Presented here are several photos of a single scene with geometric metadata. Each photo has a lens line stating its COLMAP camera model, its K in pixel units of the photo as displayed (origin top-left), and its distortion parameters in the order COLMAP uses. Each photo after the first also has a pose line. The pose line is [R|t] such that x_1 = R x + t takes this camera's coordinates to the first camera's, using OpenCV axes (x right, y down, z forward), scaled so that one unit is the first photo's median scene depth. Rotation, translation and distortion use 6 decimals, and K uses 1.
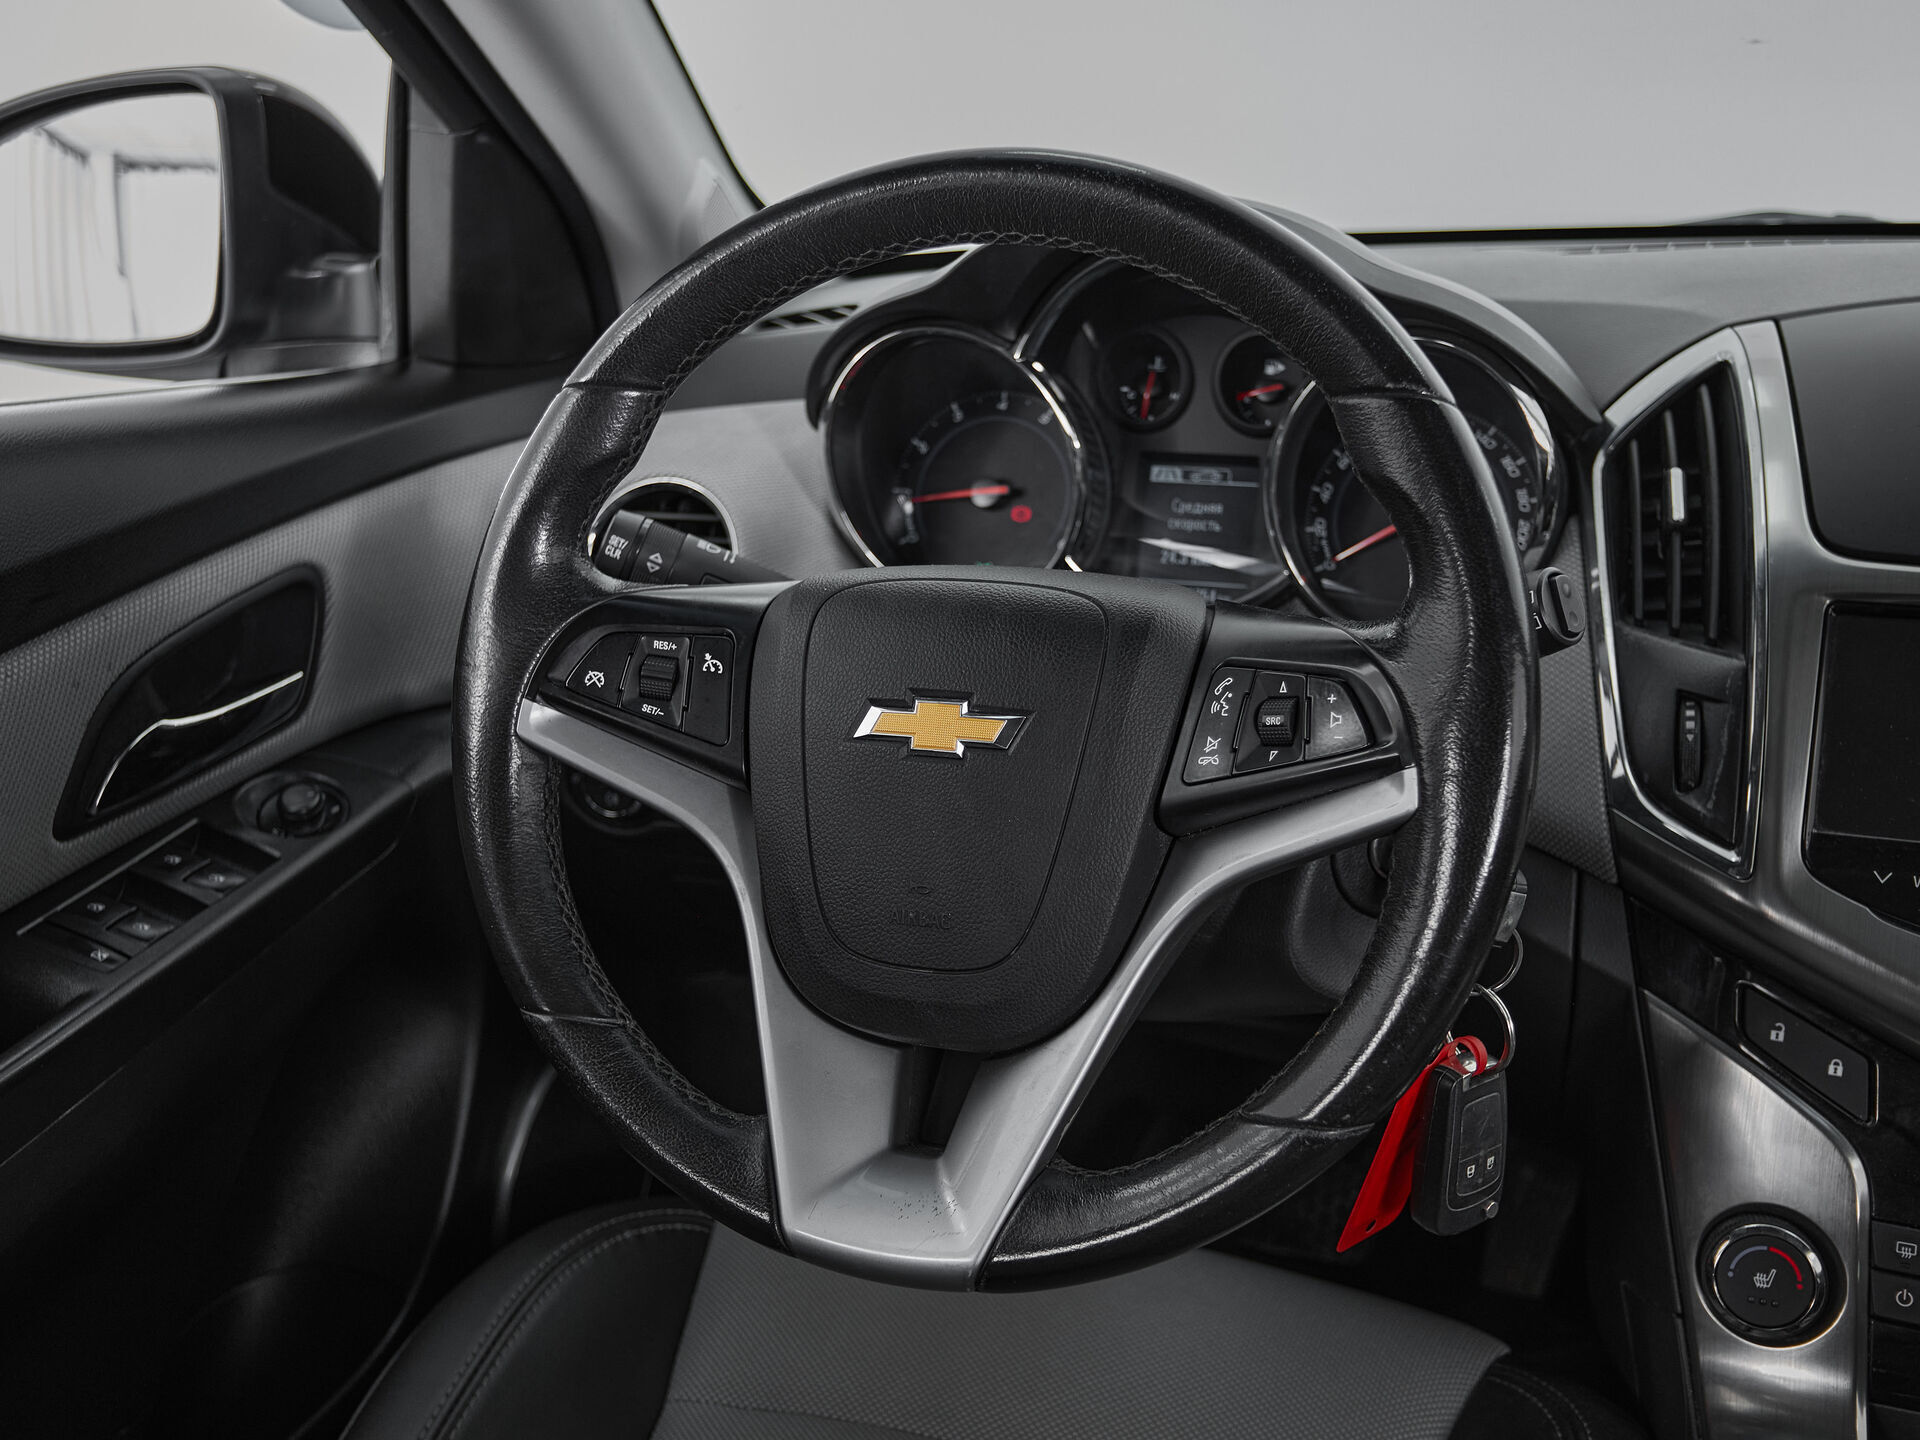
lens RADIAL K [[1985.7, 0, 919.0], [0, 1985.7, 745.6], [0, 0, 1]] dist [-0.007392, 0.000000]
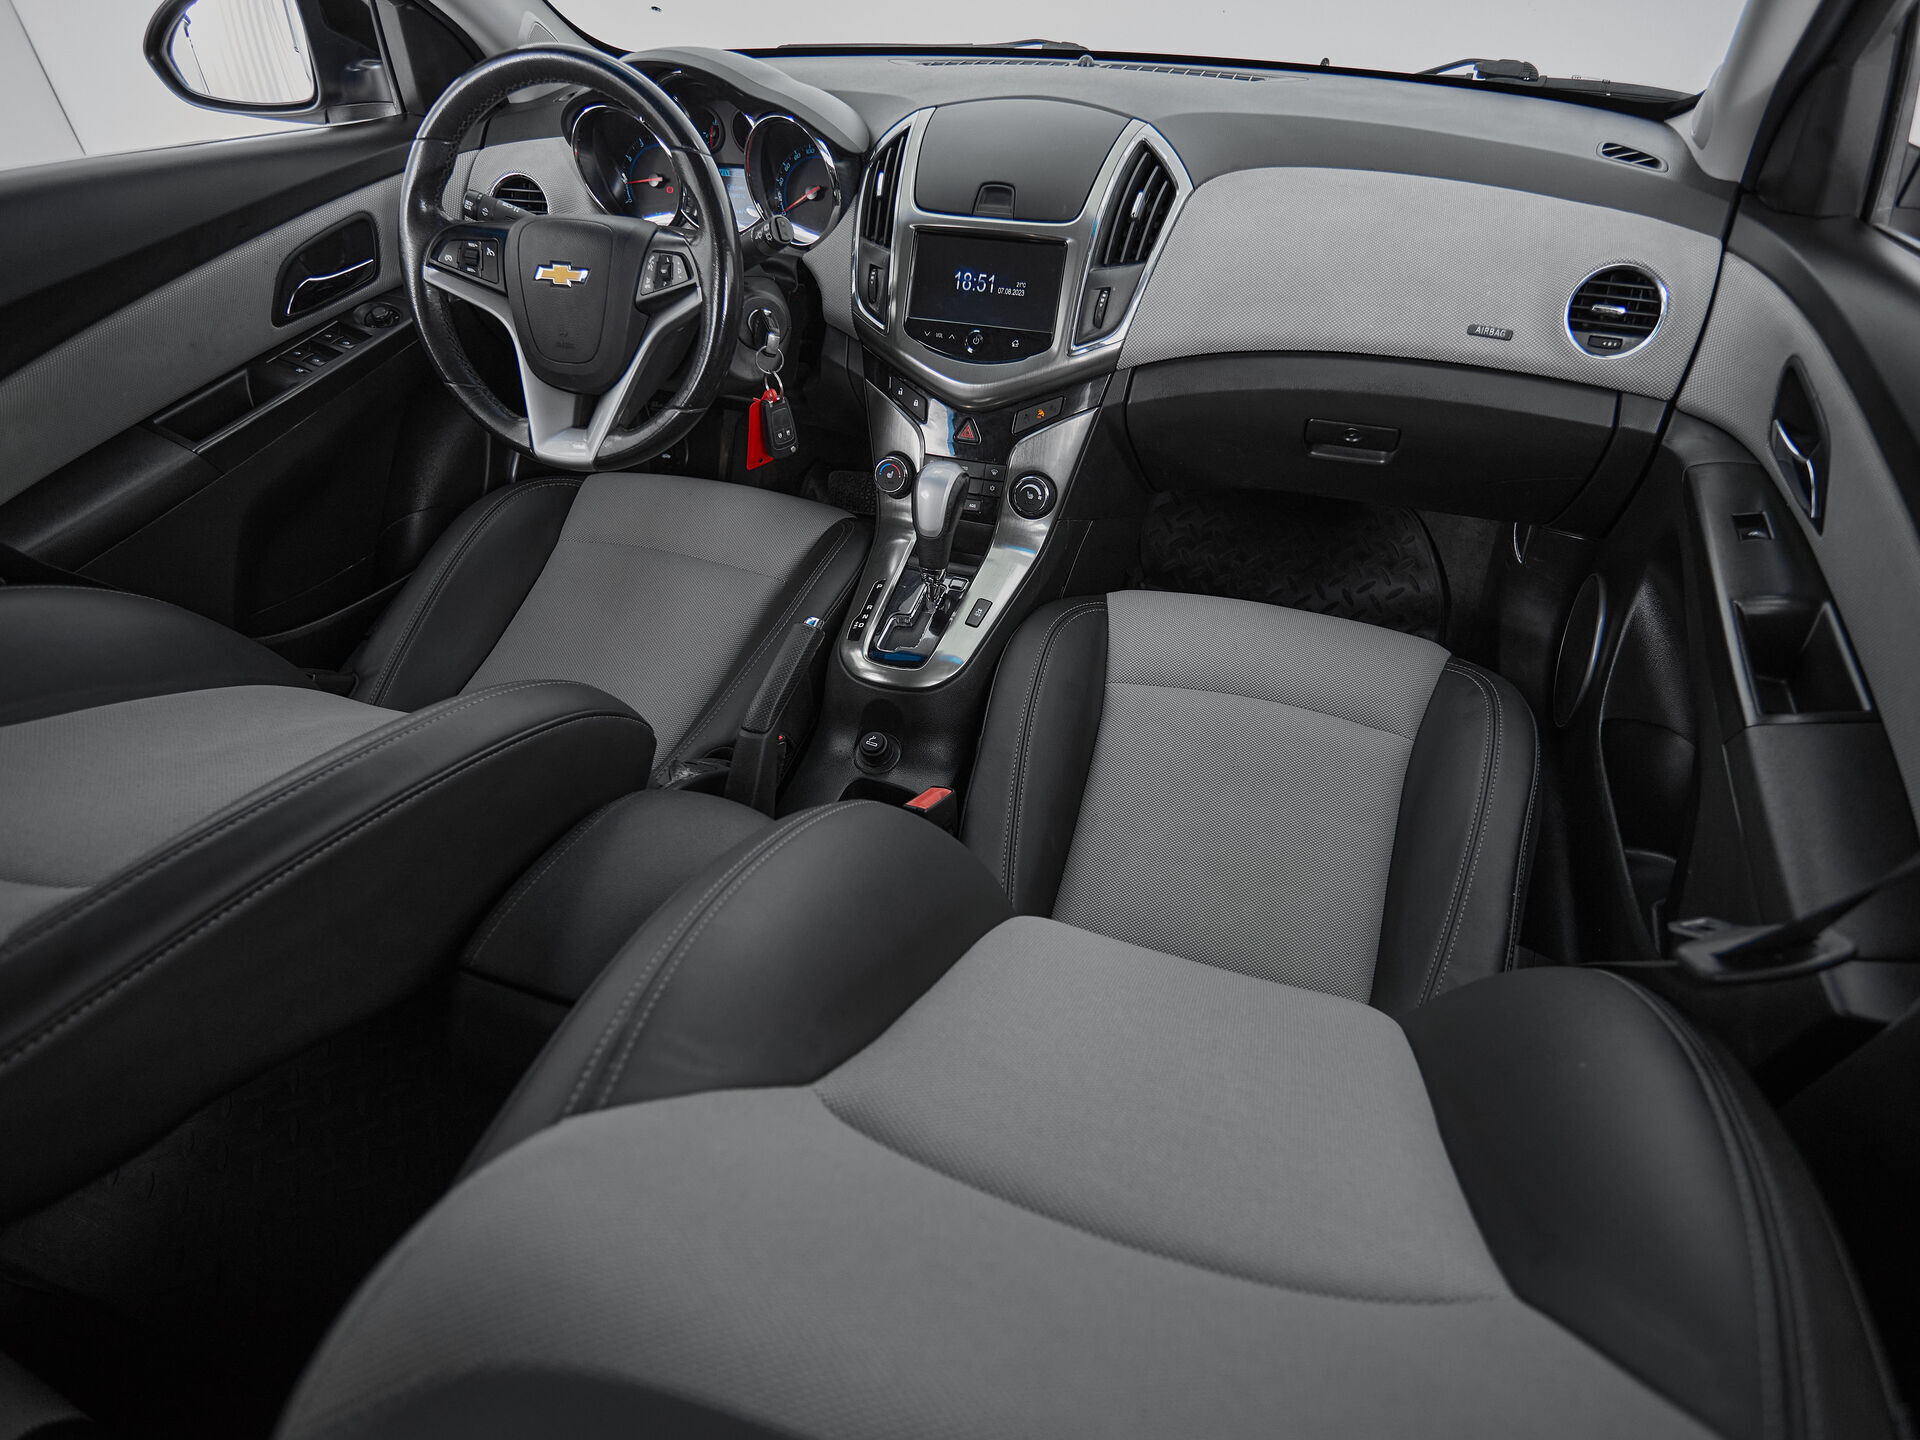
lens RADIAL K [[1055.0, 0, 999.5], [0, 1055.0, 727.5], [0, 0, 1]] dist [0.006025, -0.004449]
pose [[0.997286, -0.030555, 0.066986, 0.451512], [0.004702, 0.934394, 0.356210, 0.053001], [-0.073475, -0.354928, 0.932002, -0.625792]]
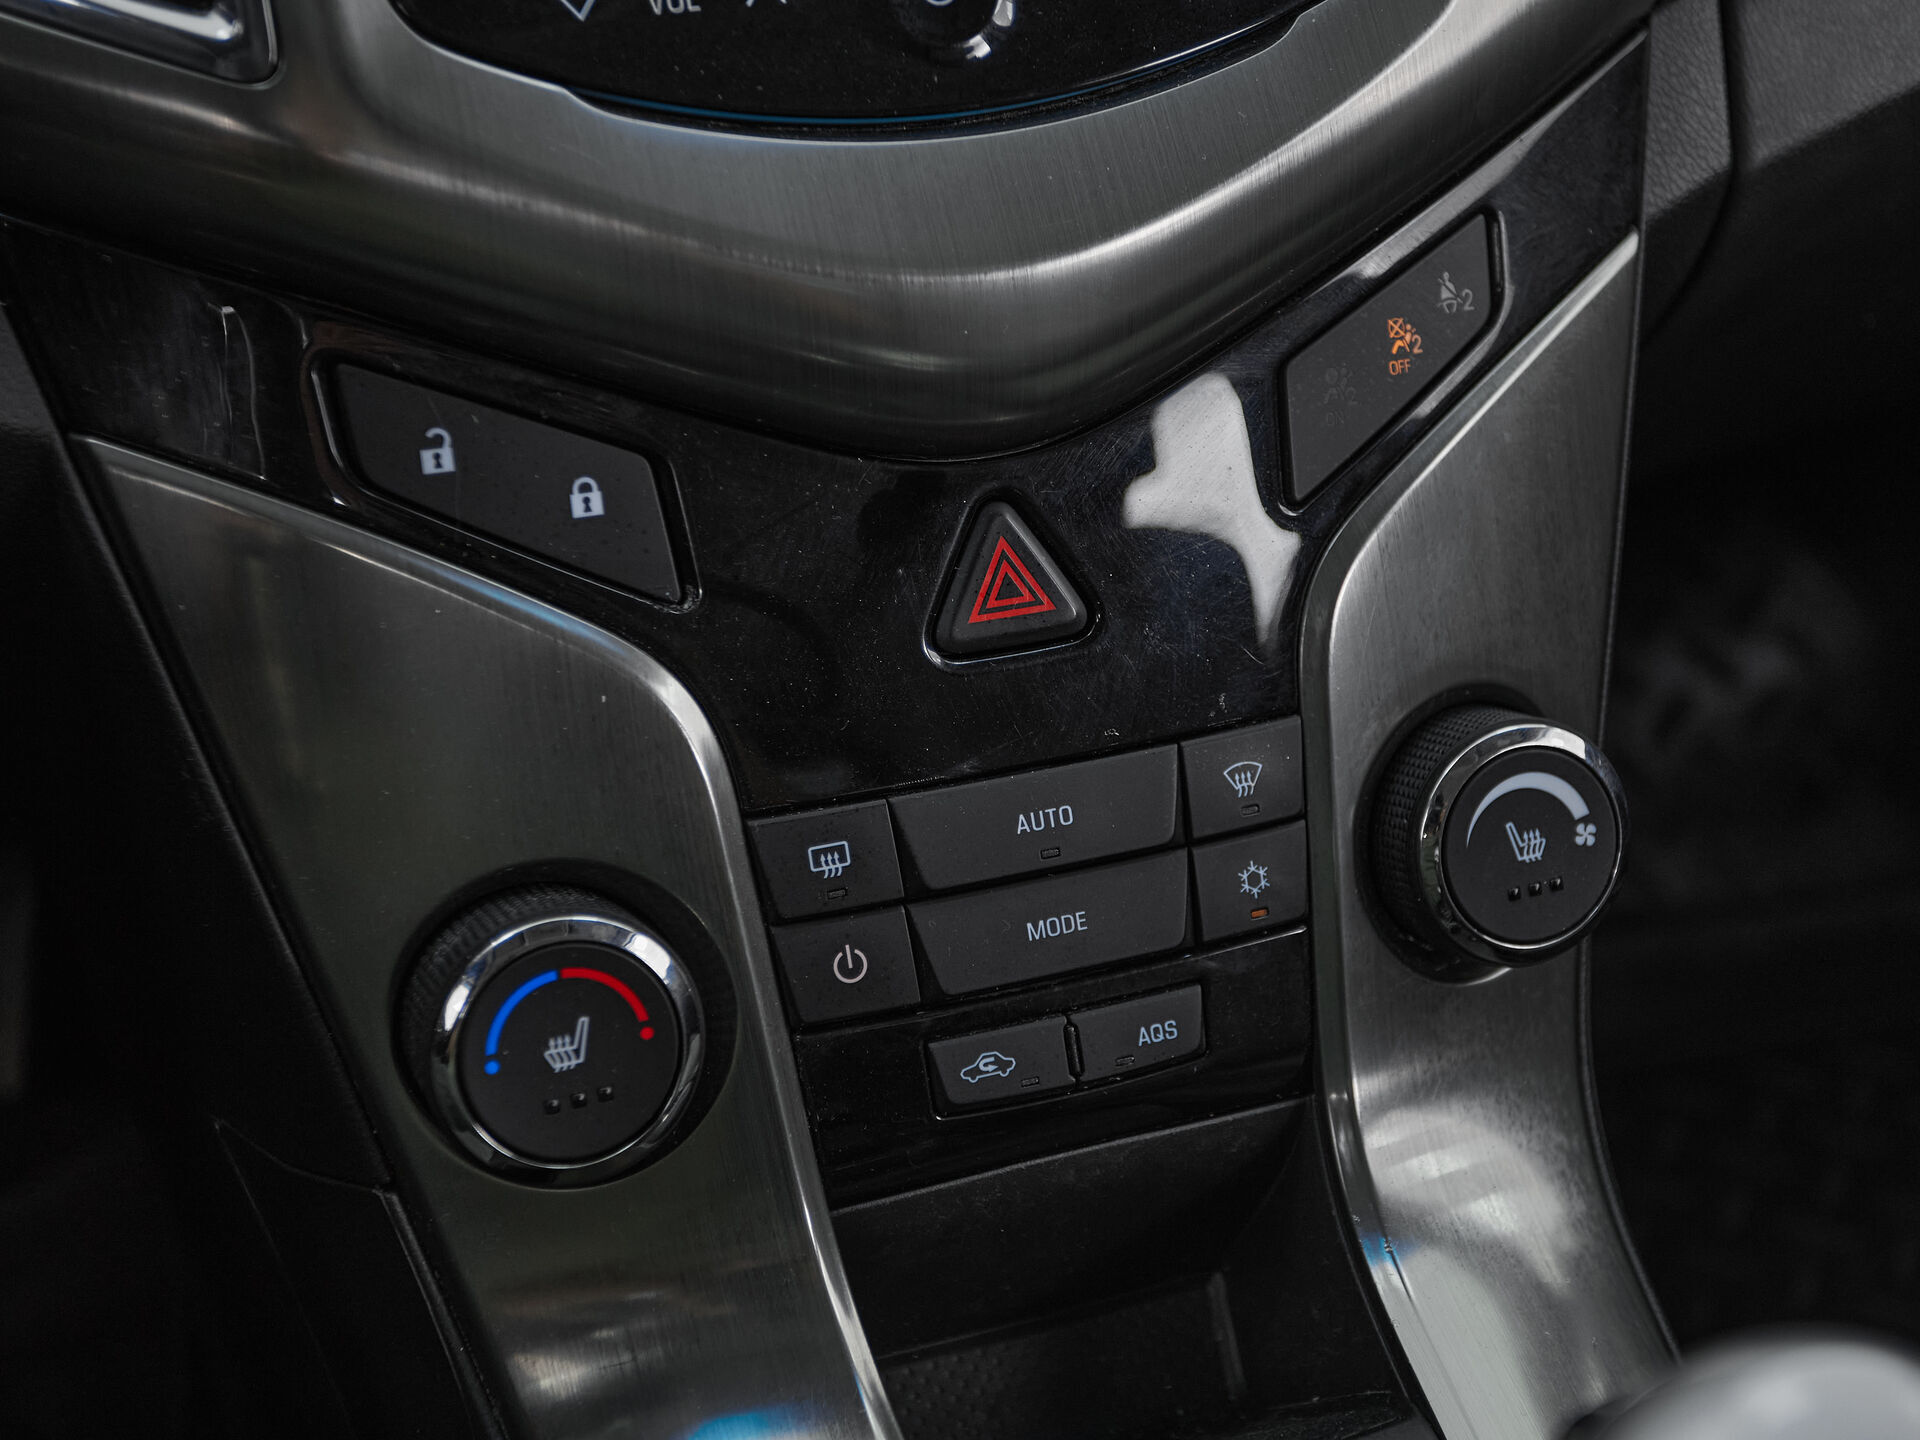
lens RADIAL K [[2709.5, 0, 1005.0], [0, 2709.5, 630.8], [0, 0, 1]] dist [0.022798, 0.000000]
pose [[0.734610, -0.304218, 0.606466, 0.172196], [0.187239, 0.950033, 0.249757, 0.062816], [-0.652143, -0.069920, 0.754865, 0.502167]]
